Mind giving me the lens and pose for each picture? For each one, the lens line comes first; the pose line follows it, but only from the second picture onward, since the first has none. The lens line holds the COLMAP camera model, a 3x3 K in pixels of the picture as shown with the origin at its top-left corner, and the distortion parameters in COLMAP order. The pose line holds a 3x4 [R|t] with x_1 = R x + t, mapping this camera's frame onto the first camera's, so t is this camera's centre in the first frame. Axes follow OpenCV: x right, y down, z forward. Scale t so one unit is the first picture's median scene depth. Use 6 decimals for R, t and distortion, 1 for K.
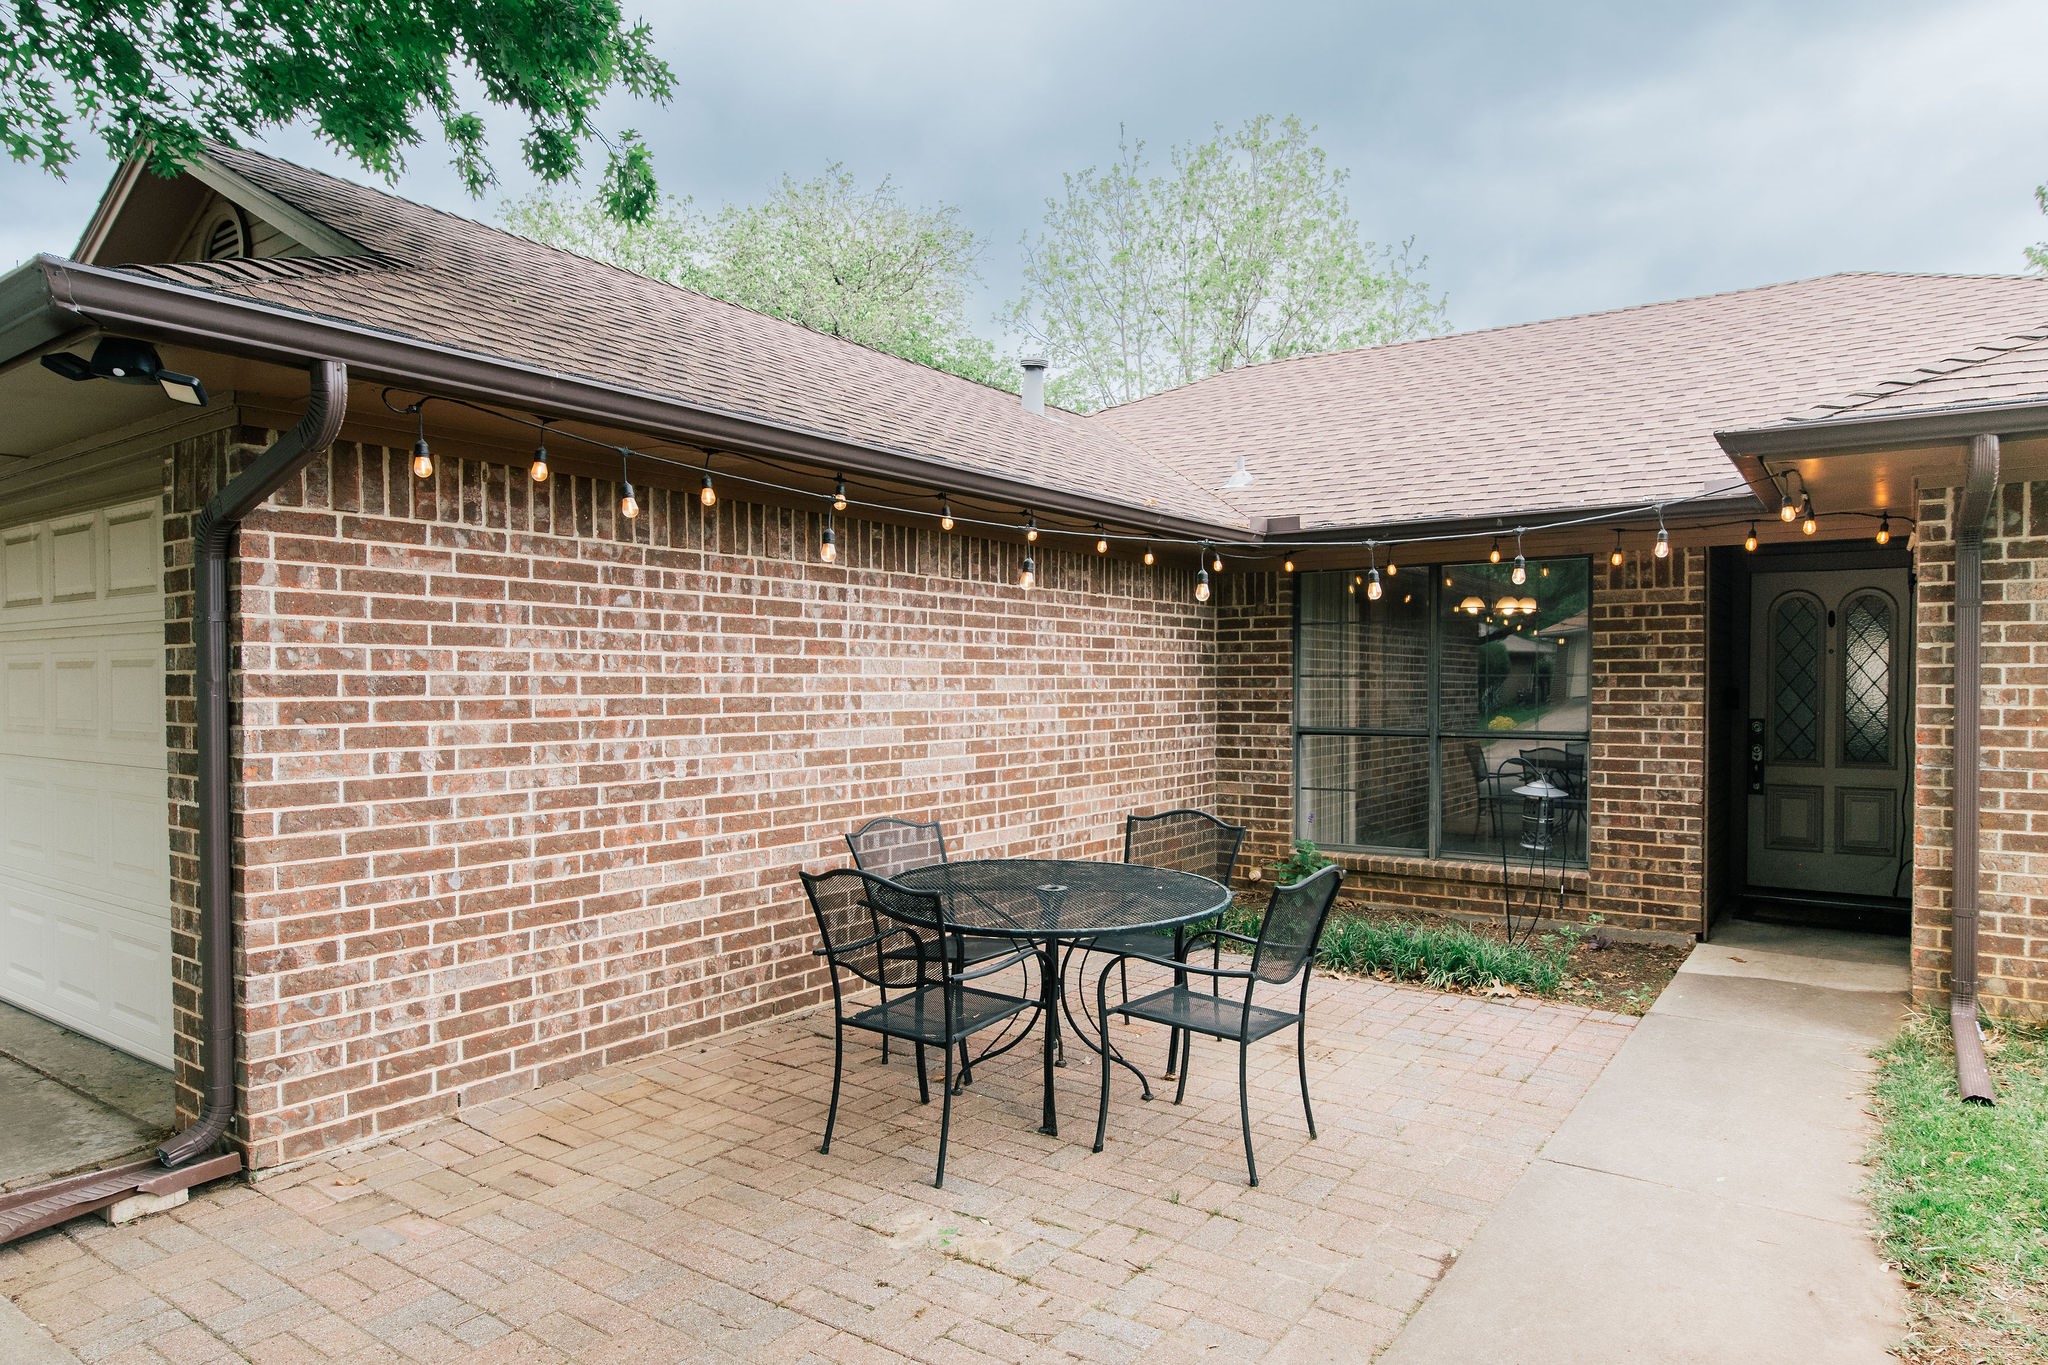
lens RADIAL K [[1186.7, 0, 1066.9], [0, 1186.7, 713.6], [0, 0, 1]] dist [-0.009634, -0.001113]
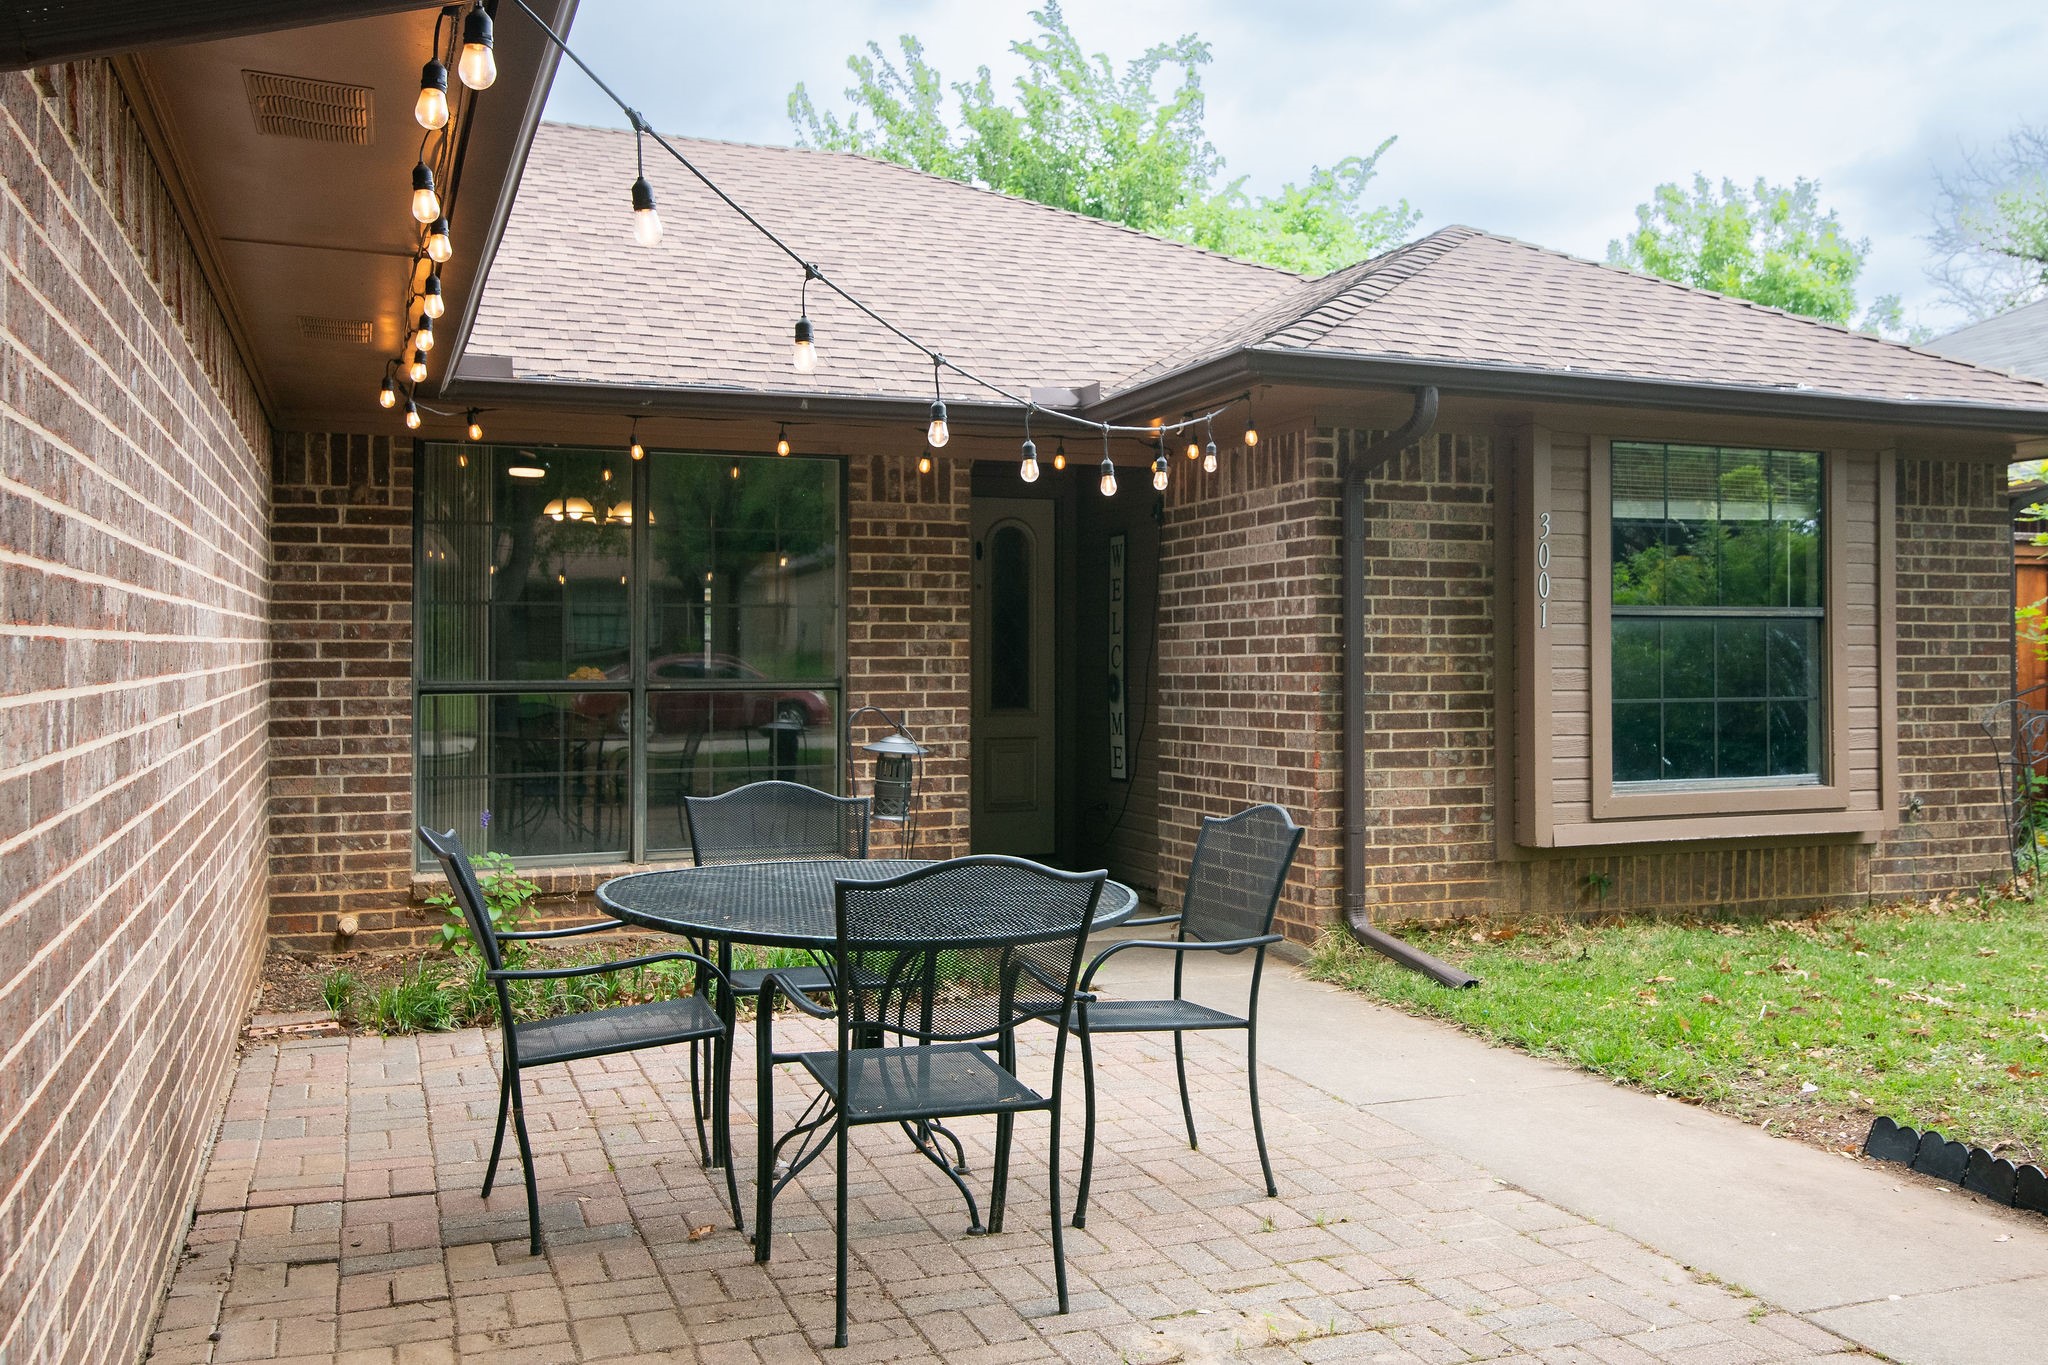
lens RADIAL K [[1801.6, 0, 1041.4], [0, 1801.6, 633.4], [0, 0, 1]] dist [0.003067, 0.003307]
pose [[0.565768, 0.008150, 0.824524, -0.502093], [0.019606, 0.999535, -0.023333, 0.017082], [-0.824331, 0.029366, 0.565345, 0.212936]]
